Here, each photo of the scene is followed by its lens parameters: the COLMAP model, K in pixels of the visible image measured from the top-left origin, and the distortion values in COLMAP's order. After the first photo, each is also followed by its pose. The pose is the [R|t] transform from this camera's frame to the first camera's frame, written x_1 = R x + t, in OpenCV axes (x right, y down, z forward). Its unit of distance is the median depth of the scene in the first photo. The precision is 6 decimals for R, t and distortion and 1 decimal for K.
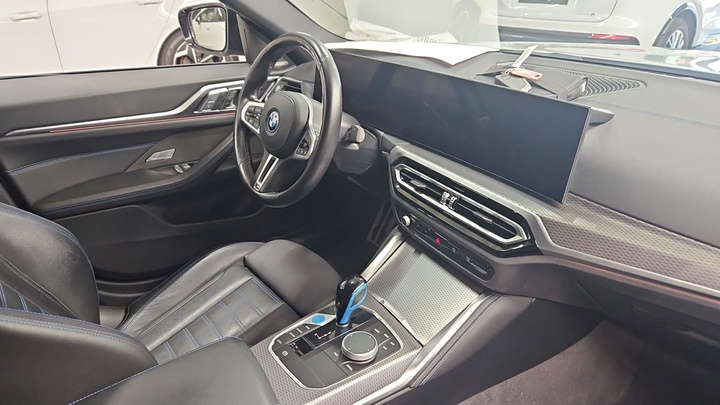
lens RADIAL K [[476.9, 0, 360.0], [0, 476.9, 202.5], [0, 0, 1]] dist [0.020479, -0.024322]
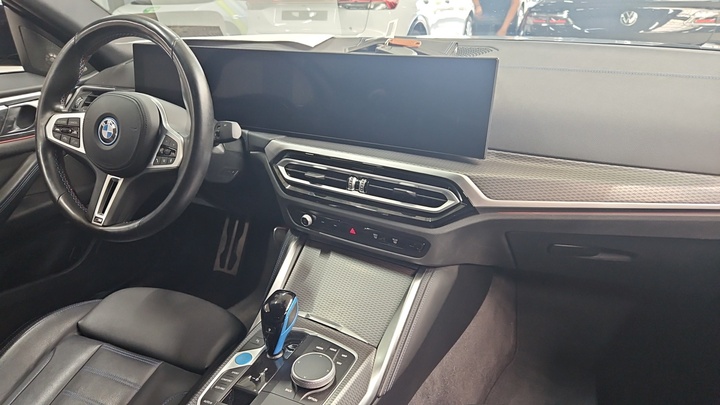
lens RADIAL K [[476.9, 0, 360.0], [0, 476.9, 202.5], [0, 0, 1]] dist [0.020479, -0.024322]
pose [[0.883420, -0.185704, 0.430213, -0.181042], [0.207006, 0.978336, -0.002770, 0.028381], [-0.420378, 0.091504, 0.902723, 0.154897]]
